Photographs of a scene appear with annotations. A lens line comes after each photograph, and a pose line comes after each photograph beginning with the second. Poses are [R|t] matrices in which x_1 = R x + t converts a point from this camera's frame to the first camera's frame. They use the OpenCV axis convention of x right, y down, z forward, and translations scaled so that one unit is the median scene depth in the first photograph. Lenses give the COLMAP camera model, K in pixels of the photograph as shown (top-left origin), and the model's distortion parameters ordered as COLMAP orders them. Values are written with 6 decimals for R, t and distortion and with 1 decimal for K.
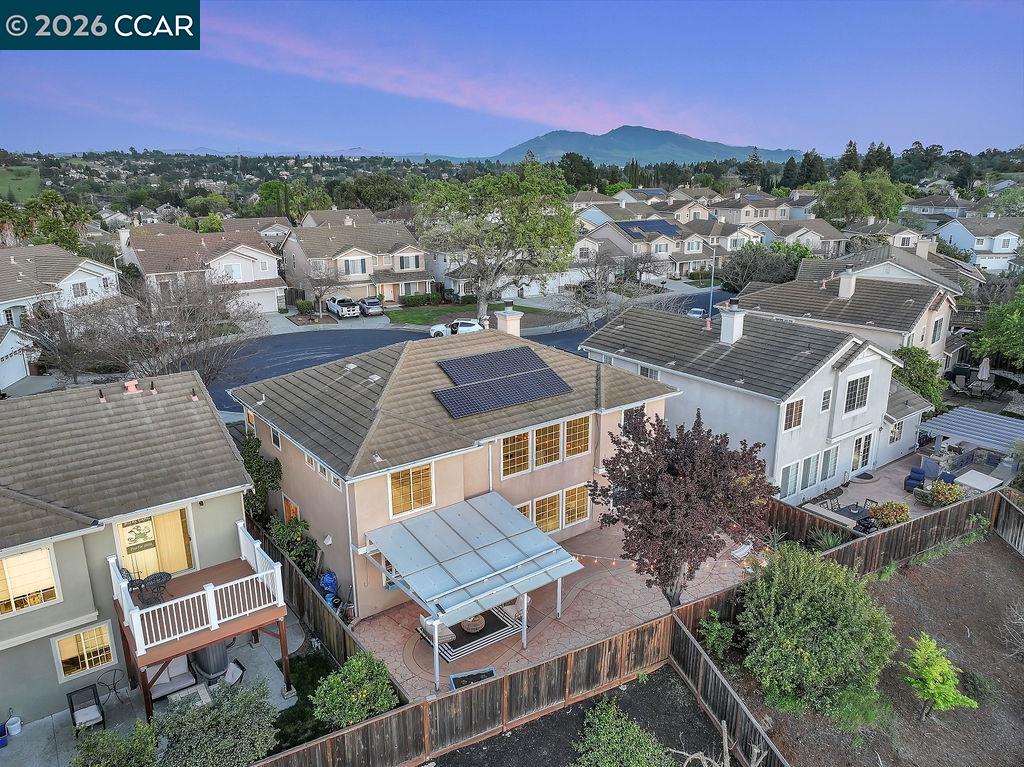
lens RADIAL K [[737.9, 0, 526.1], [0, 737.9, 384.9], [0, 0, 1]] dist [0.004818, 0.004483]
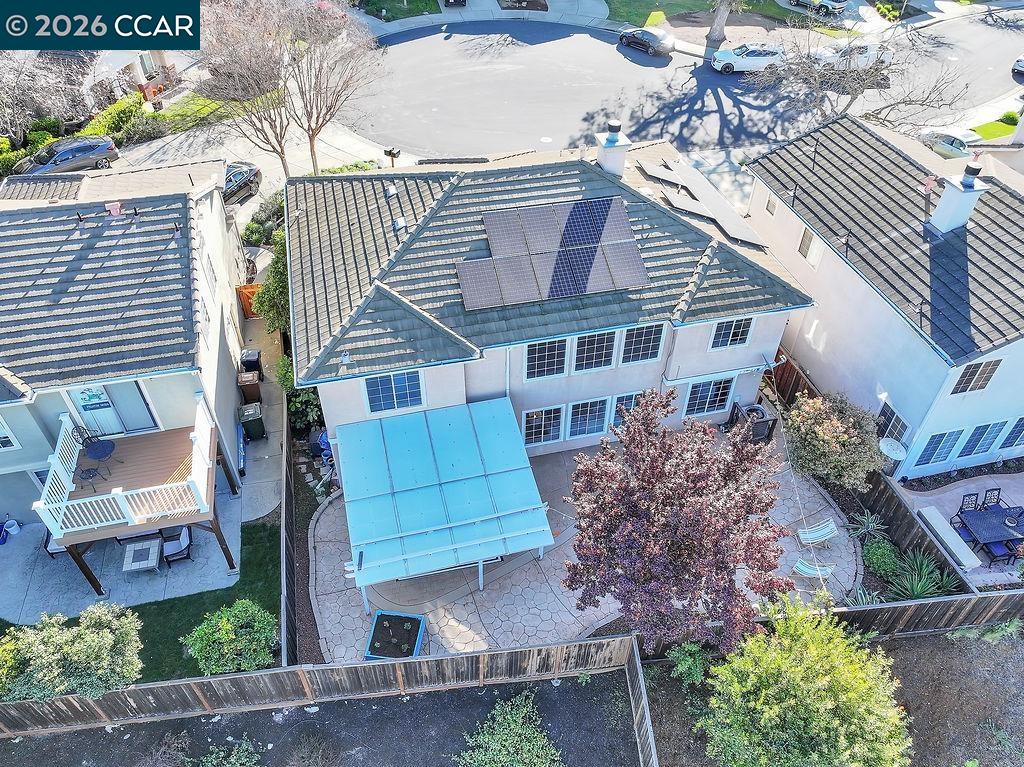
lens RADIAL K [[737.9, 0, 526.1], [0, 737.9, 384.9], [0, 0, 1]] dist [0.004818, 0.004483]
pose [[0.920238, 0.277683, -0.275778, 0.191451], [-0.128786, 0.880289, 0.456625, -0.238784], [0.369561, -0.384688, 0.845837, 0.294831]]
